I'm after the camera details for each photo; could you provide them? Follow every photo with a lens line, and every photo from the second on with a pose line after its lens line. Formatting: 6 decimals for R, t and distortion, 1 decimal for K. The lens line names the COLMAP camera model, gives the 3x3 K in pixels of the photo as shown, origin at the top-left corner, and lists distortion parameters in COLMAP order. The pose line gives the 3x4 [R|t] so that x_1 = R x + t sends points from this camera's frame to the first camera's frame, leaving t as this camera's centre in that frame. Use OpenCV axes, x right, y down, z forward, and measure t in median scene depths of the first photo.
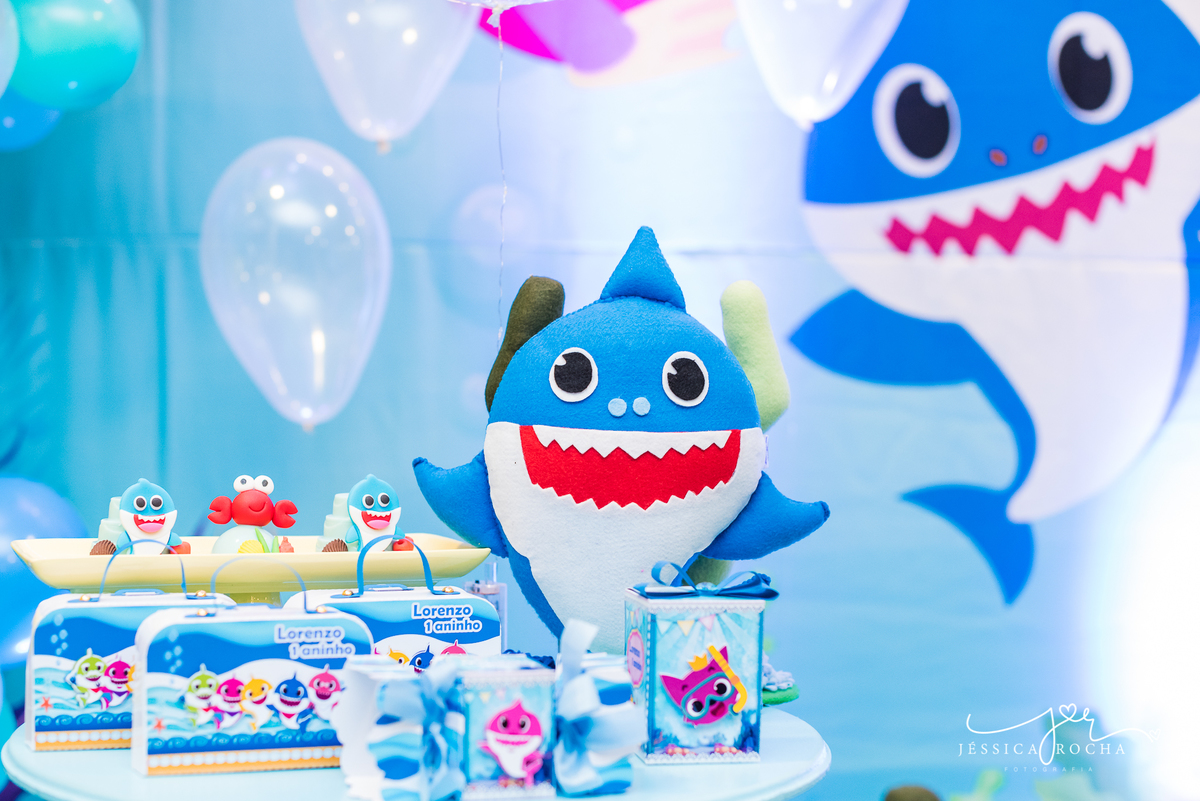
lens RADIAL K [[1846.9, 0, 600.0], [0, 1846.9, 400.5], [0, 0, 1]] dist [-0.381638, 1.651853]
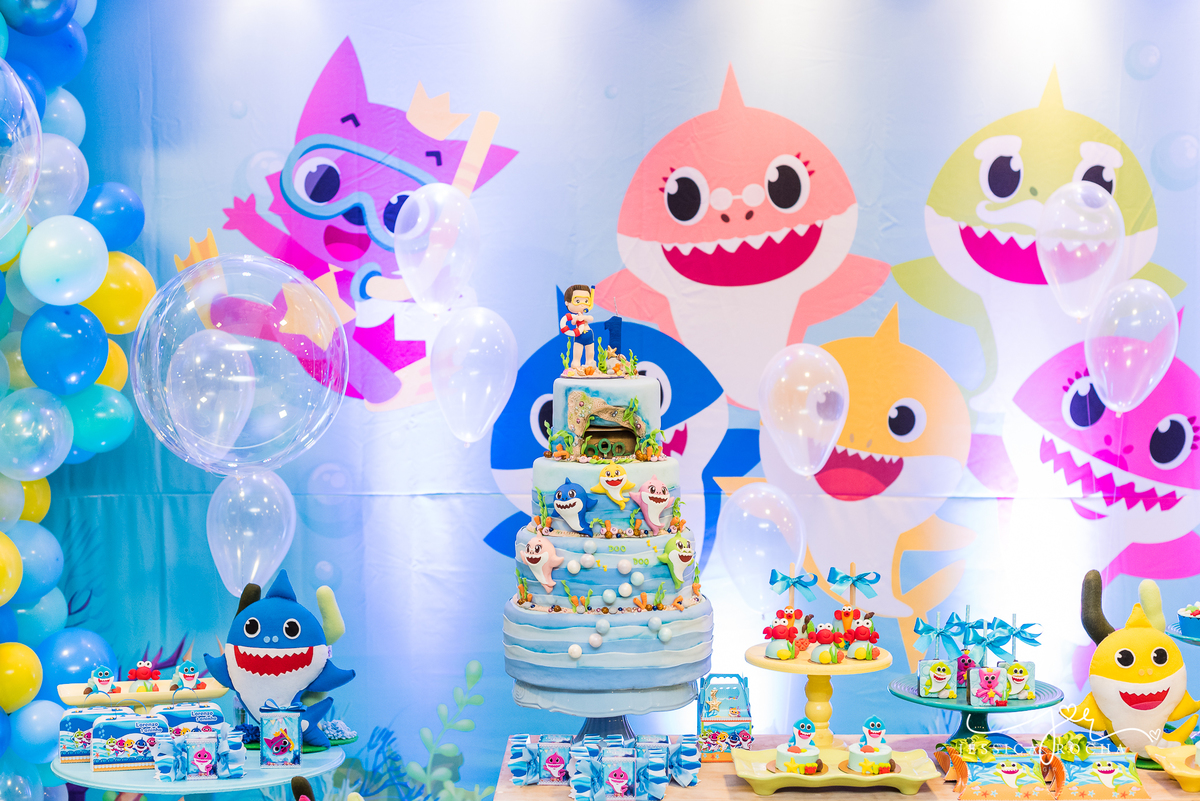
lens RADIAL K [[1808.2, 0, 600.0], [0, 1808.2, 400.5], [0, 0, 1]] dist [-0.132736, 0.086910]
pose [[0.996761, -0.014674, -0.079072, 0.734341], [0.015018, 0.999880, 0.003757, -0.362000], [0.079008, -0.004932, 0.996862, -1.675003]]
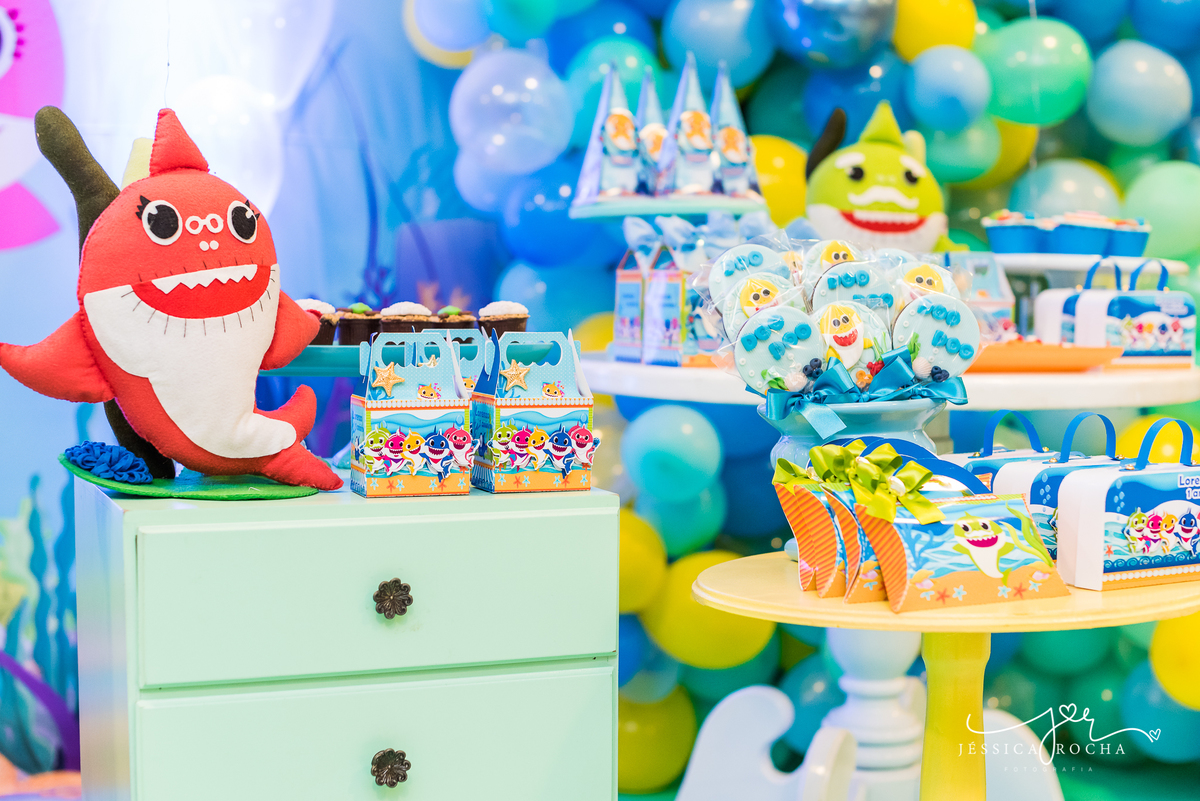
lens RADIAL K [[1846.9, 0, 600.0], [0, 1846.9, 400.5], [0, 0, 1]] dist [-0.381638, 1.651853]
pose [[0.948604, -0.034076, 0.314625, 1.636147], [0.027075, 0.999280, 0.026596, 0.207551], [-0.315305, -0.016711, 0.948843, -0.539997]]
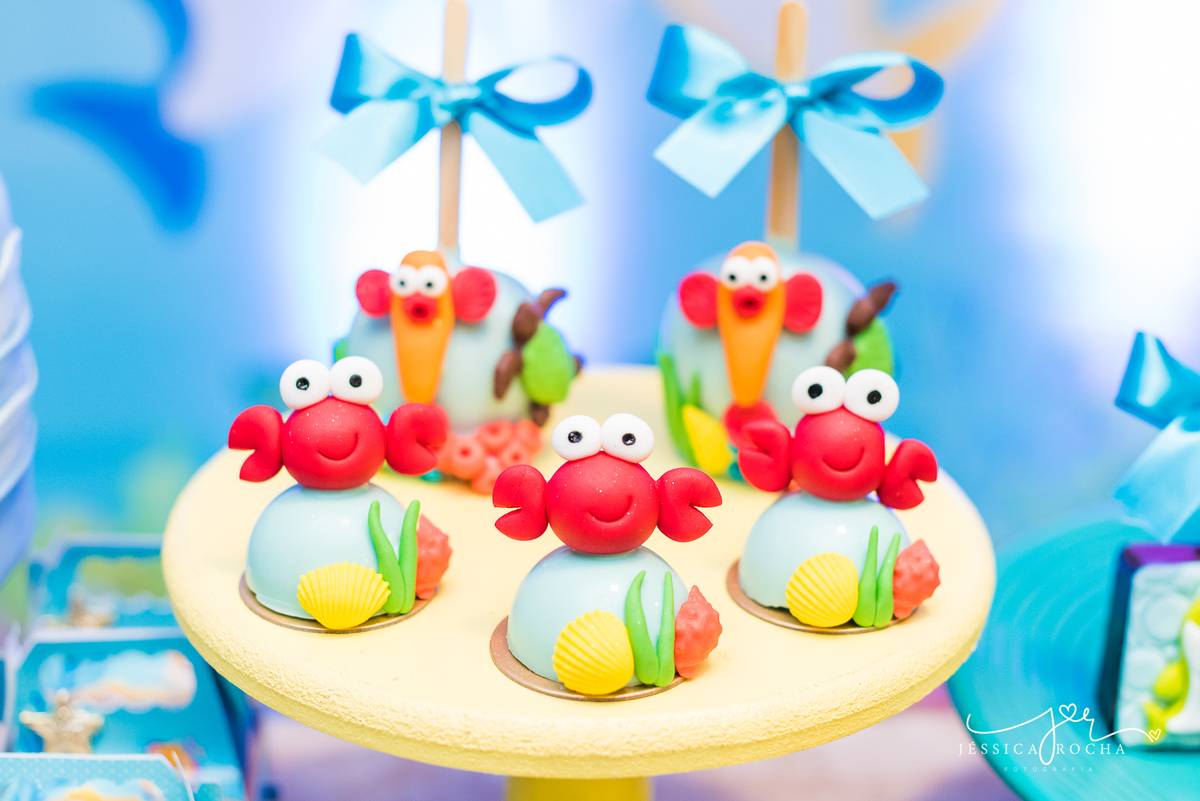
lens RADIAL K [[1882.3, 0, 600.0], [0, 1882.3, 400.5], [0, 0, 1]] dist [-0.189357, -0.010441]
pose [[0.999761, 0.011491, -0.018601, 0.850919], [-0.004693, 0.943703, 0.330760, -0.172498], [0.021355, -0.330594, 0.943532, 0.481259]]
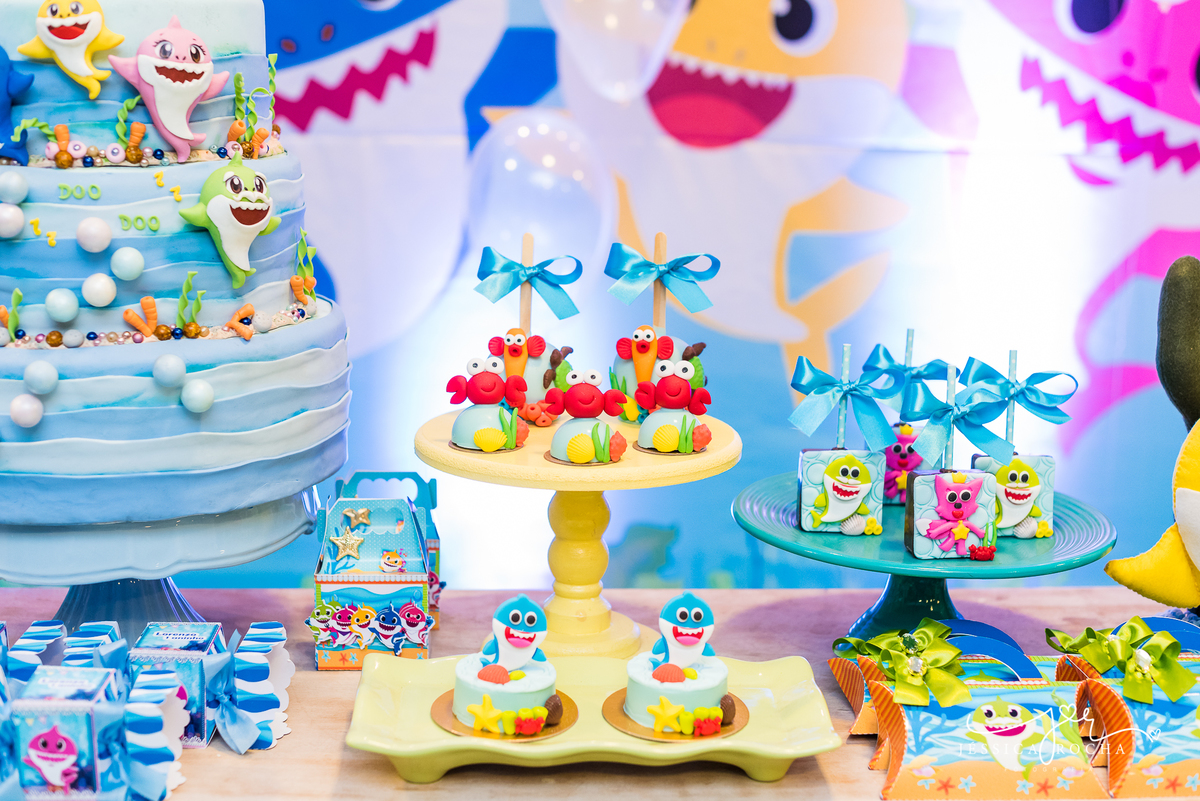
lens RADIAL K [[1808.2, 0, 600.0], [0, 1808.2, 400.5], [0, 0, 1]] dist [-0.132736, 0.086910]
pose [[0.999501, -0.000135, -0.031576, 0.888279], [0.005344, 0.986293, 0.164917, -0.198264], [0.031121, -0.165004, 0.985802, -0.222027]]
